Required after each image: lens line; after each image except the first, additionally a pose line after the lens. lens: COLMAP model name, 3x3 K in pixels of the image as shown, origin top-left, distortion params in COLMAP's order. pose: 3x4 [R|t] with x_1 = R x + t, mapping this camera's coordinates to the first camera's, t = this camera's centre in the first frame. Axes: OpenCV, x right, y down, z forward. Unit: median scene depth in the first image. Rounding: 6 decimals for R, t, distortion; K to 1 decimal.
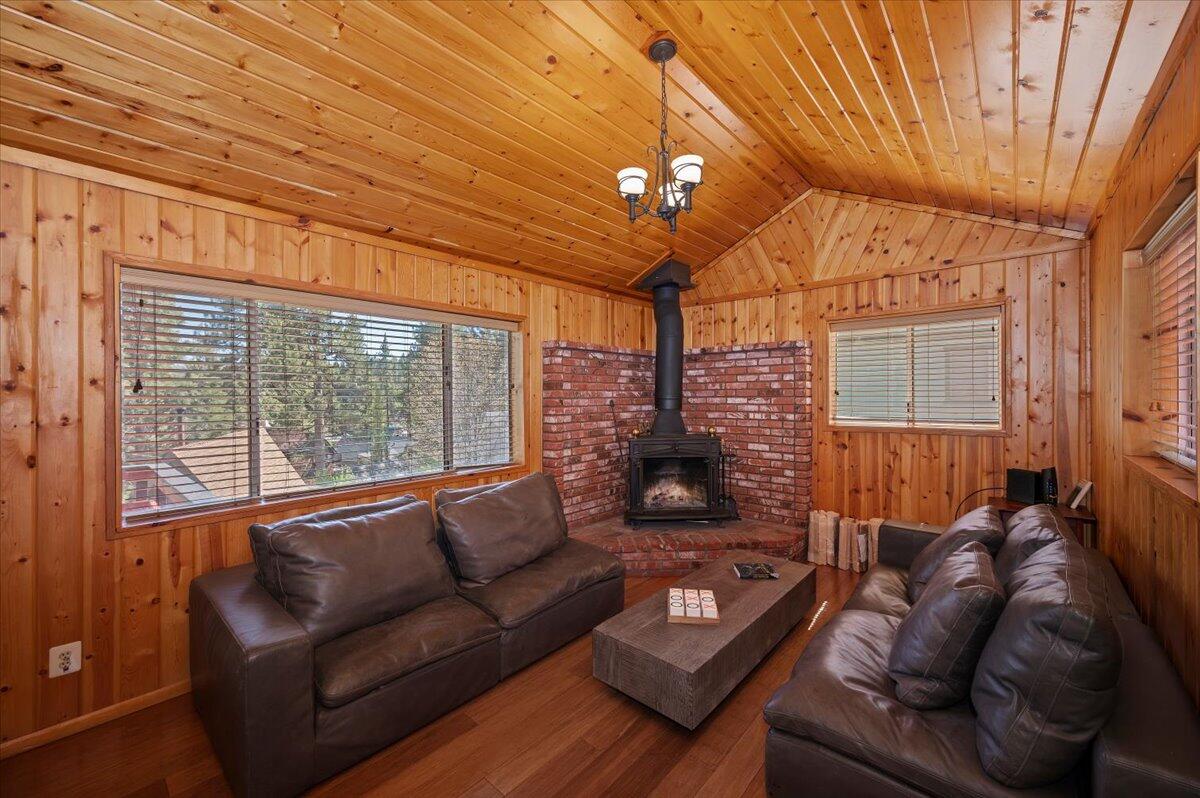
lens RADIAL K [[471.5, 0, 600.0], [0, 471.5, 399.0], [0, 0, 1]] dist [-0.000188, 0.000215]
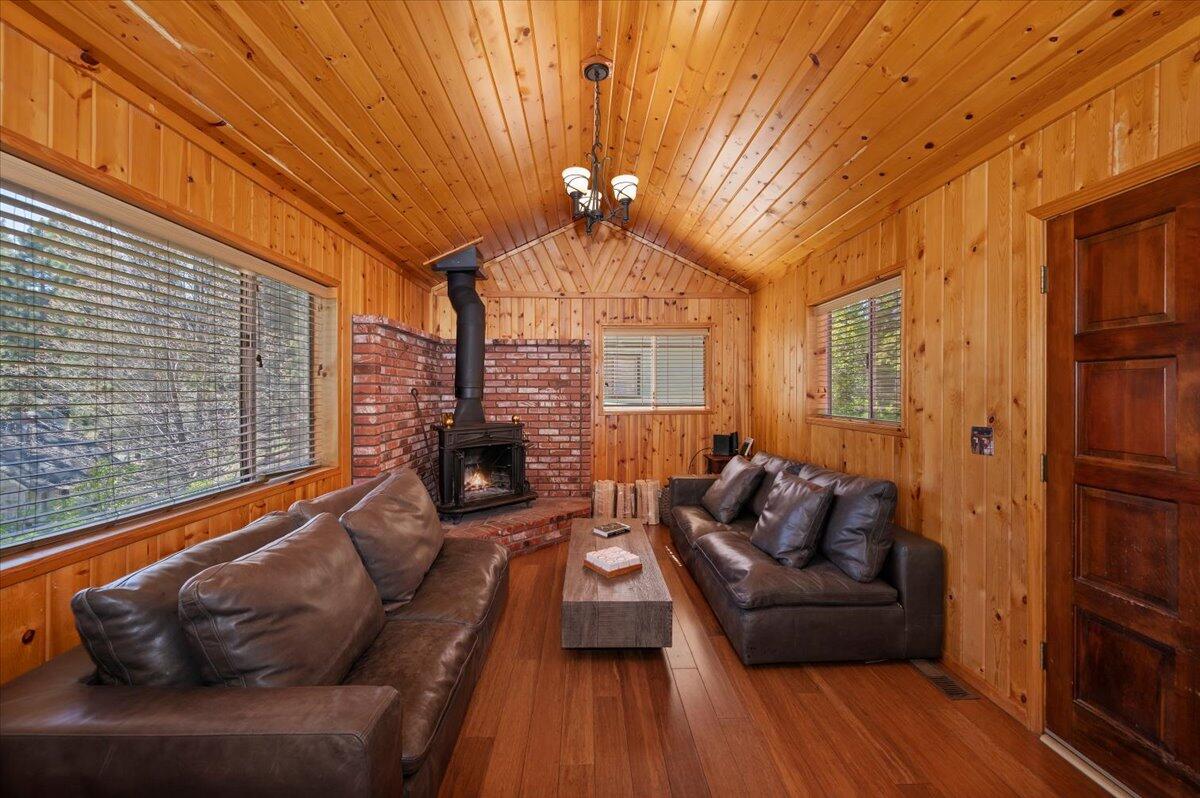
lens RADIAL K [[476.3, 0, 601.6], [0, 476.3, 394.2], [0, 0, 1]] dist [0.000519, -0.000218]
pose [[0.725961, 0.005203, 0.687716, -0.367473], [-0.000448, 0.999975, -0.007092, 0.021521], [-0.687736, 0.004841, 0.725945, 0.097842]]
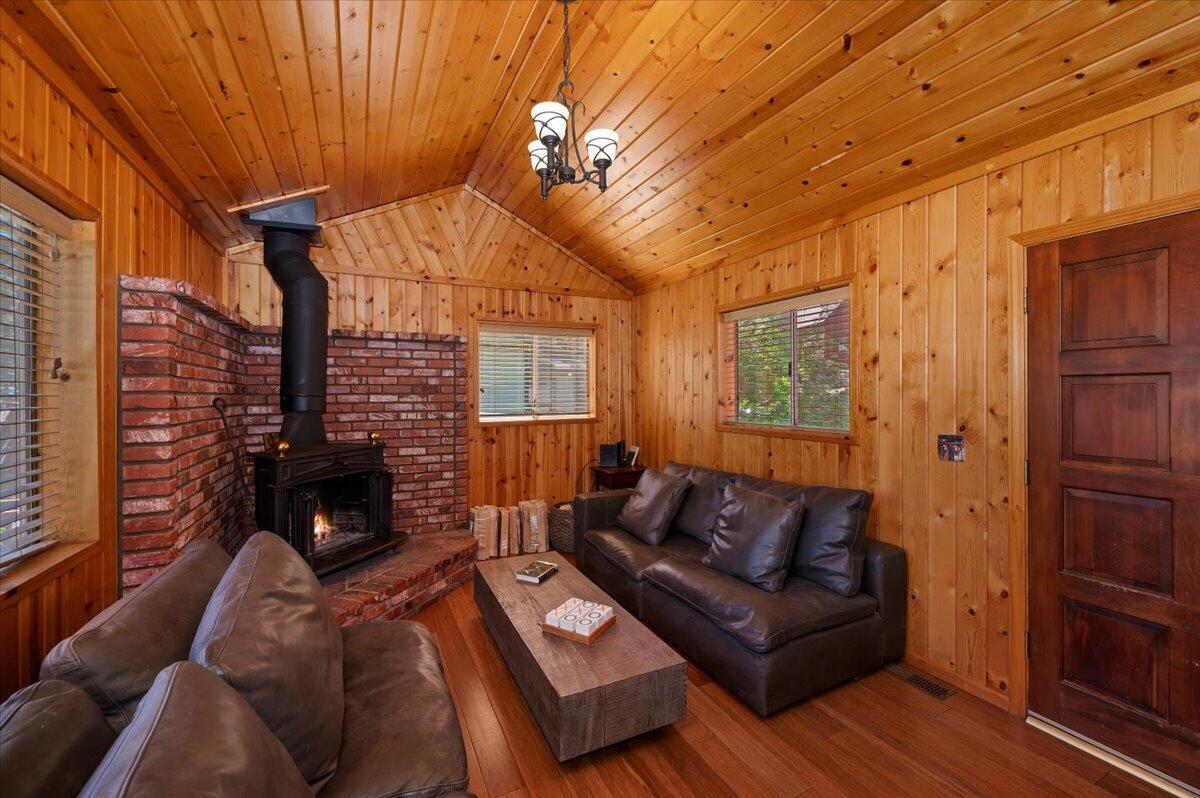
lens RADIAL K [[483.4, 0, 600.6], [0, 483.4, 395.6], [0, 0, 1]] dist [-0.000752, 0.000186]
pose [[0.376097, 0.004514, 0.926569, -0.382367], [0.007956, 0.999936, -0.008100, 0.008975], [-0.926546, 0.010418, 0.376037, 0.354430]]
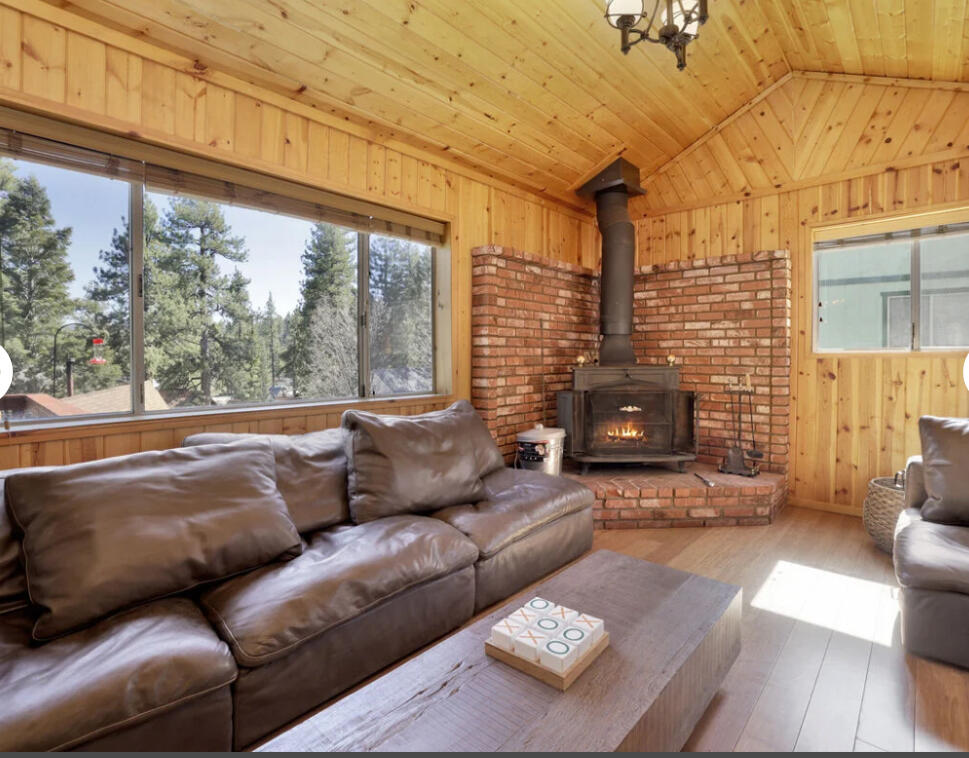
lens RADIAL K [[494.5, 0, 480.8], [0, 494.5, 364.3], [0, 0, 1]] dist [-0.052022, 0.019816]
pose [[0.999754, 0.007343, -0.020942, -0.085172], [-0.007191, 0.999947, 0.007323, 0.074716], [0.020994, -0.007171, 0.999754, 0.122875]]
